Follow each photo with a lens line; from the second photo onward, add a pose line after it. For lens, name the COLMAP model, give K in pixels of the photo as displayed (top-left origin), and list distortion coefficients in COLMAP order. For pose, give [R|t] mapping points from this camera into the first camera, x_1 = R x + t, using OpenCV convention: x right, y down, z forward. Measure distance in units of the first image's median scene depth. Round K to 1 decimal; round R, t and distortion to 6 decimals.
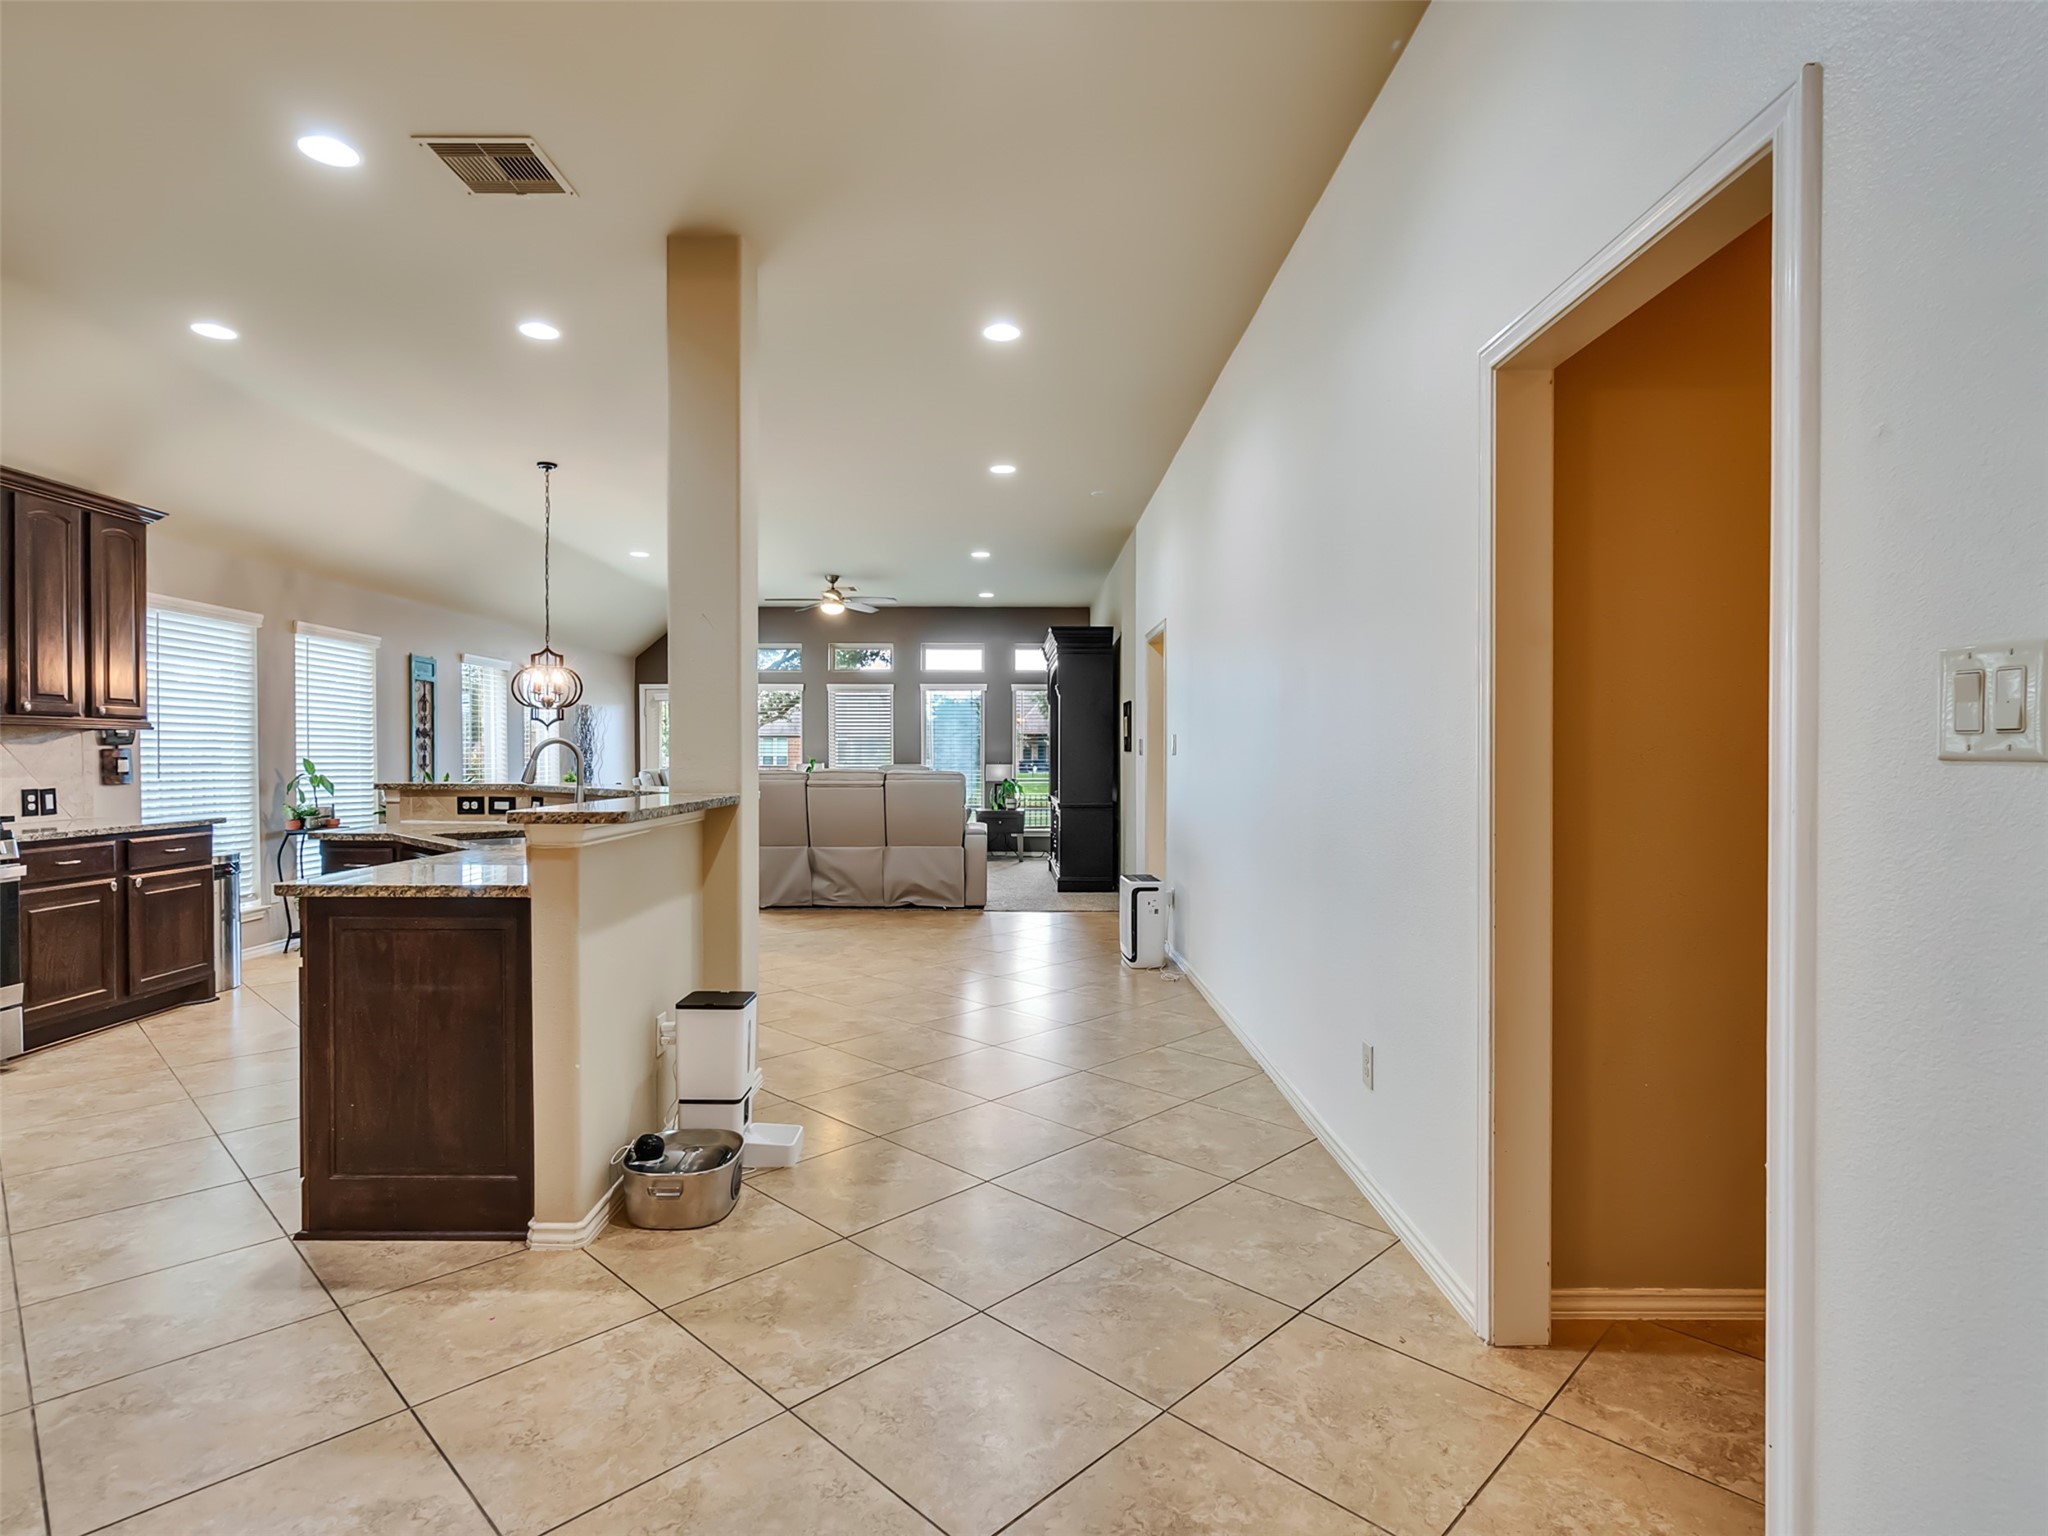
lens RADIAL K [[1064.0, 0, 1006.4], [0, 1064.0, 764.1], [0, 0, 1]] dist [-0.004562, 0.003954]
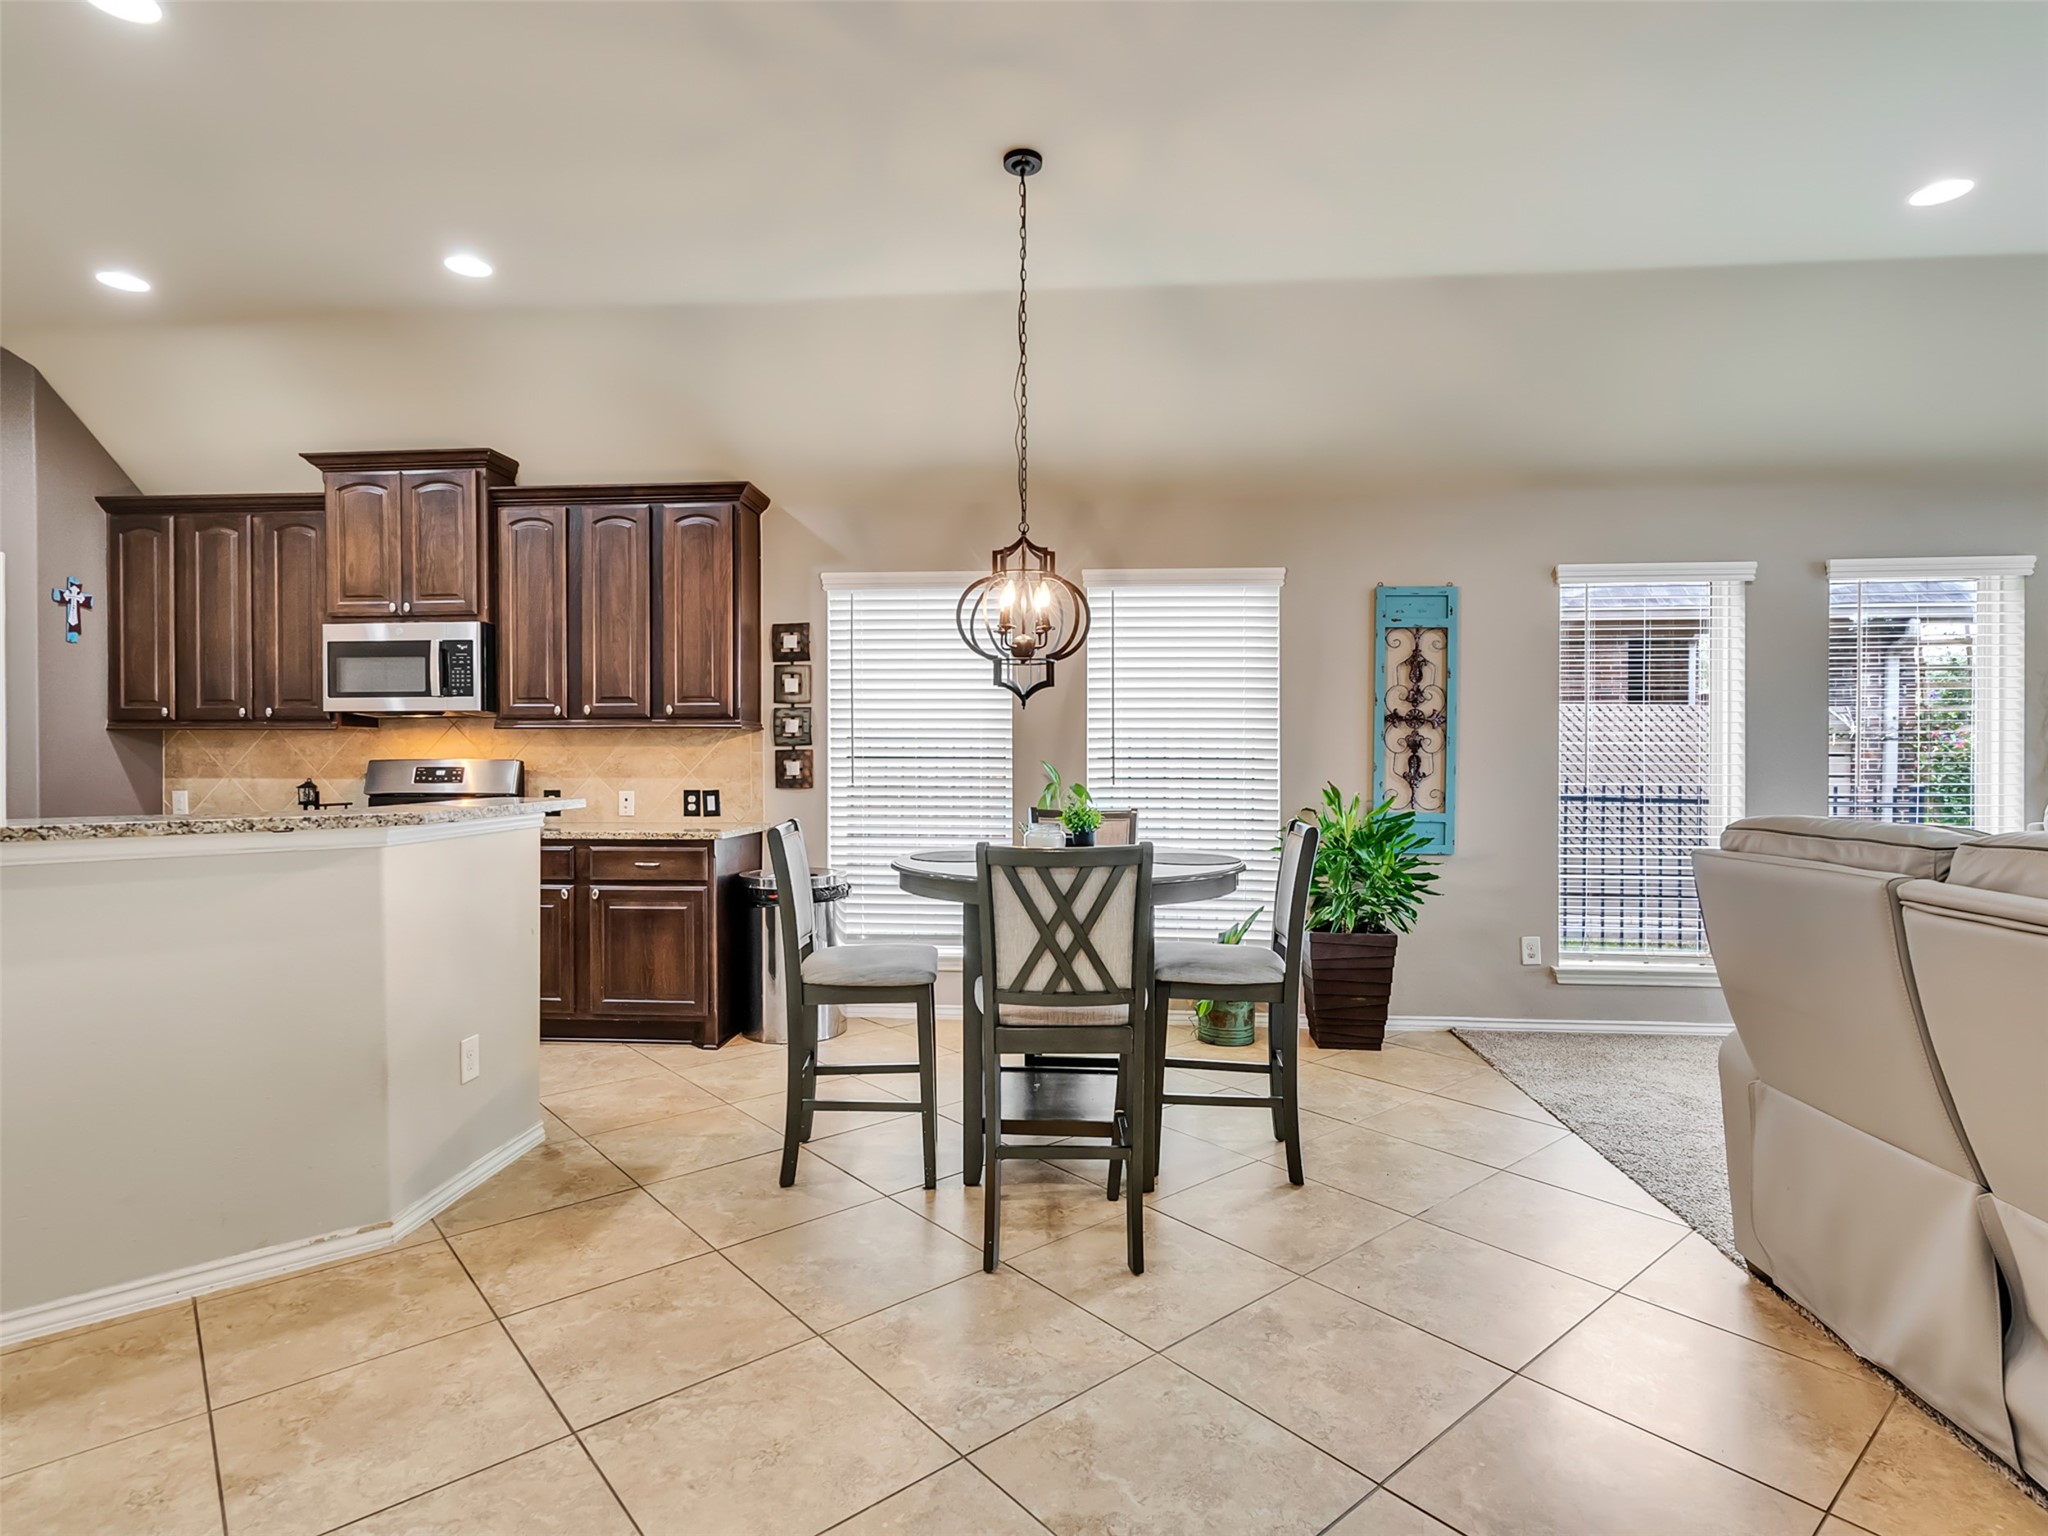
lens RADIAL K [[1064.0, 0, 1011.6], [0, 1064.0, 763.3], [0, 0, 1]] dist [-0.004562, 0.003954]
pose [[-0.089141, 0.010664, -0.995962, 0.057285], [-0.008456, 0.999899, 0.011463, -0.013004], [0.995983, 0.009444, -0.089042, 1.120351]]
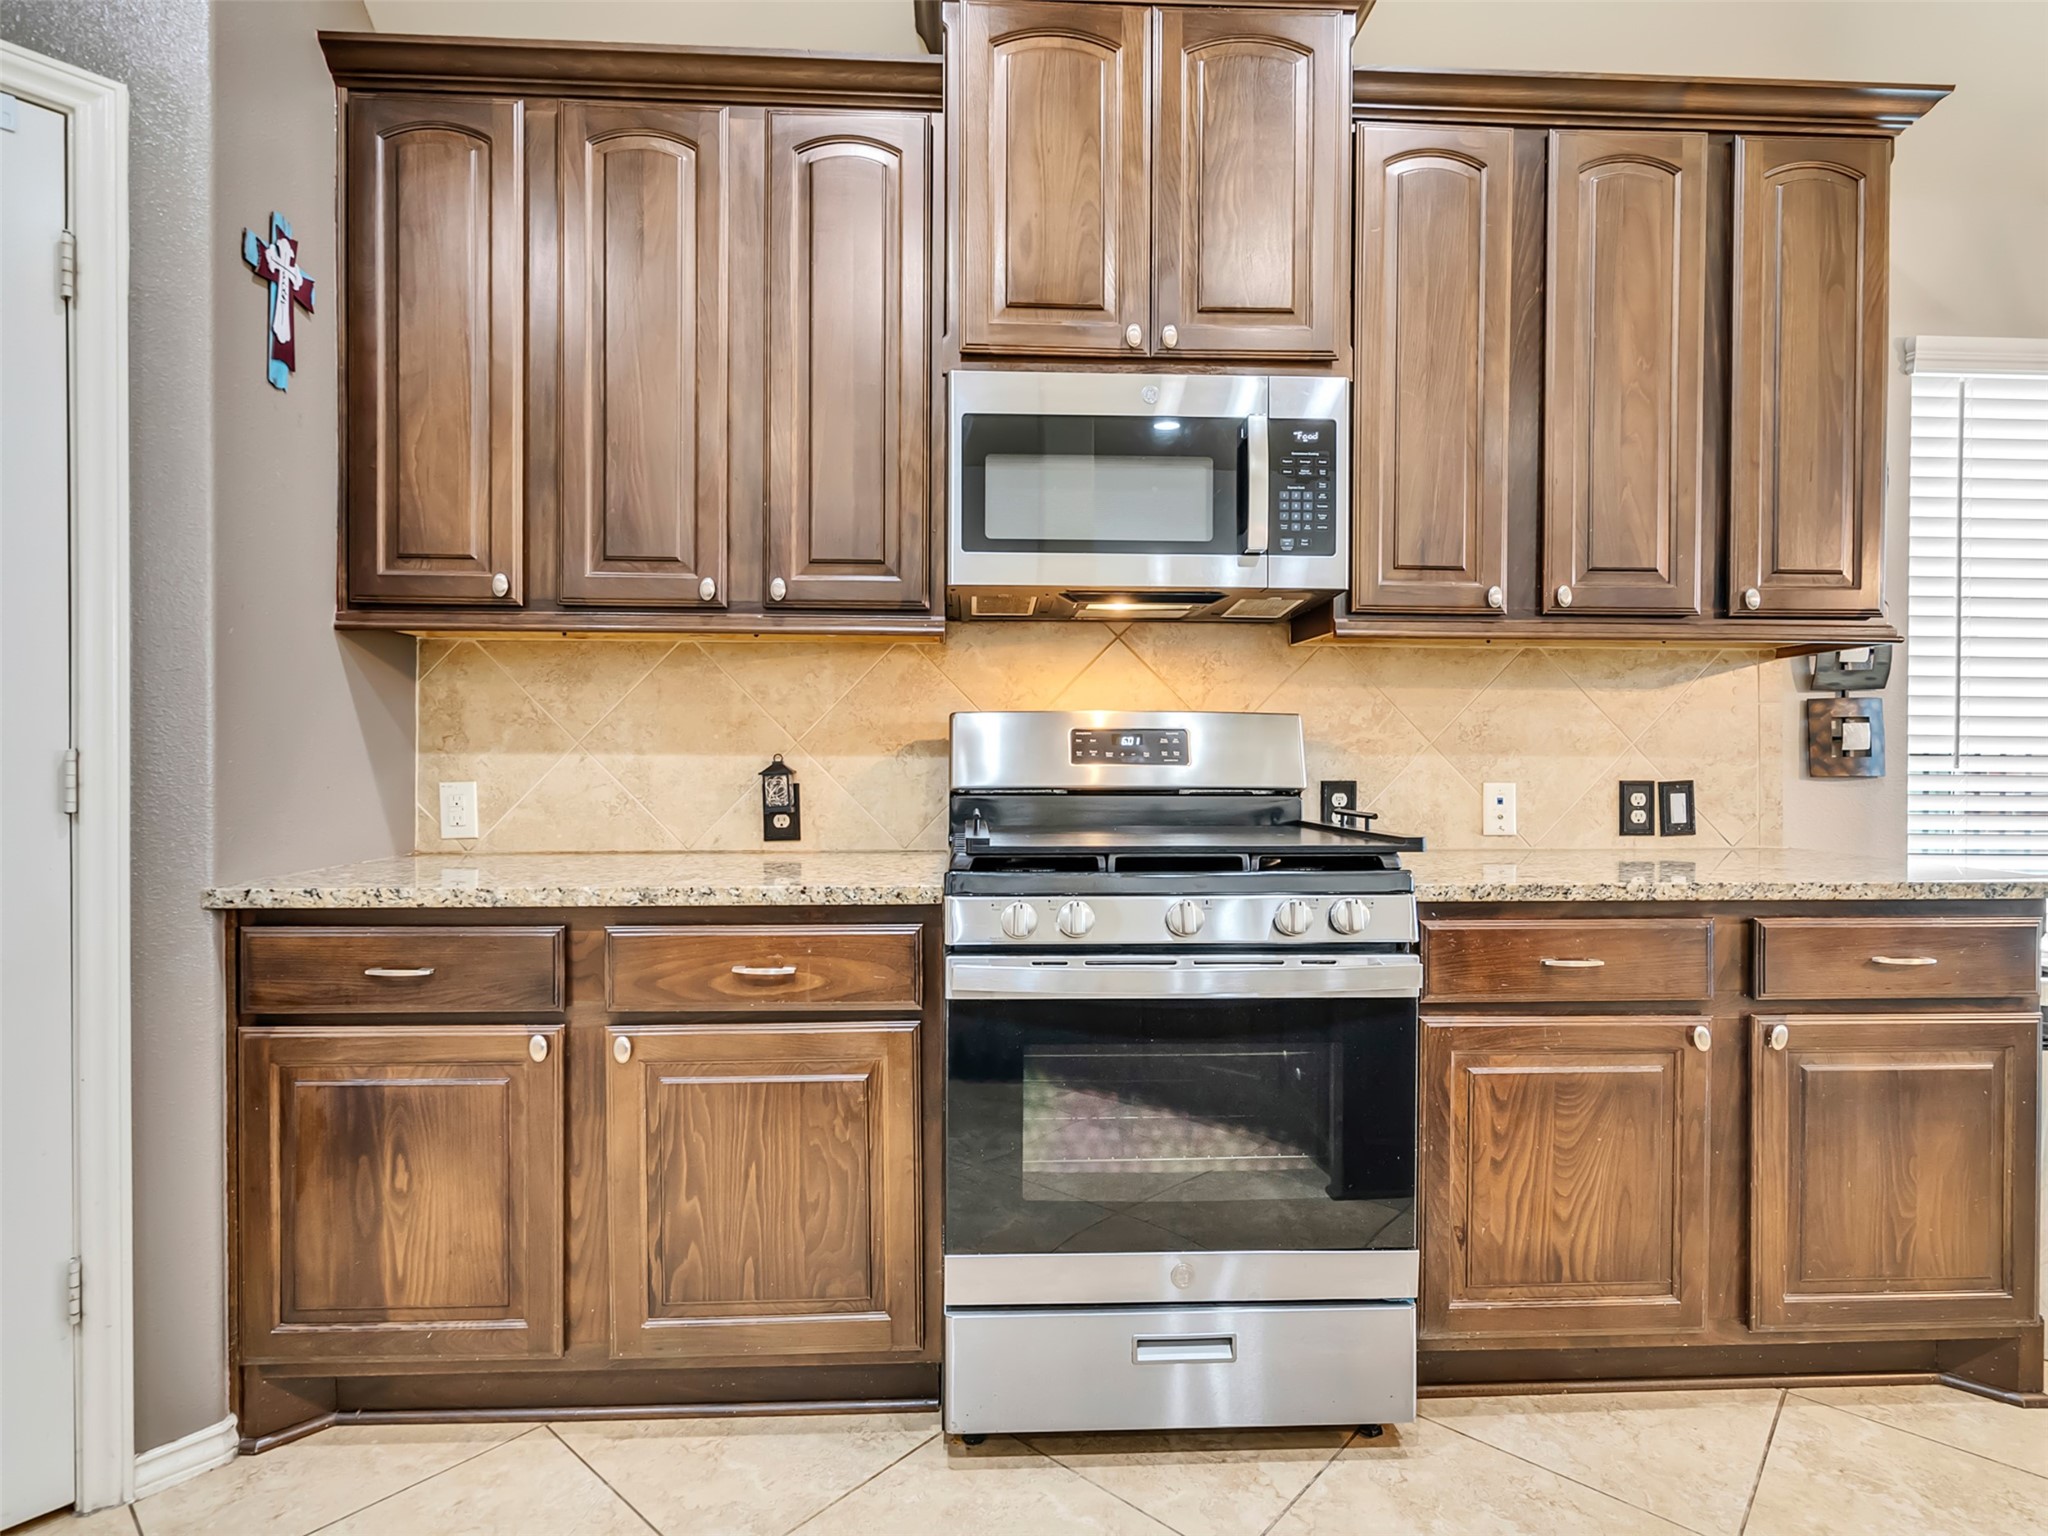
lens RADIAL K [[1064.0, 0, 1006.4], [0, 1064.0, 764.9], [0, 0, 1]] dist [-0.004562, 0.003954]
pose [[0.042942, 0.010136, -0.999026, -0.355004], [-0.013334, 0.999865, 0.009571, 0.012543], [0.998989, 0.012910, 0.043071, 0.552632]]
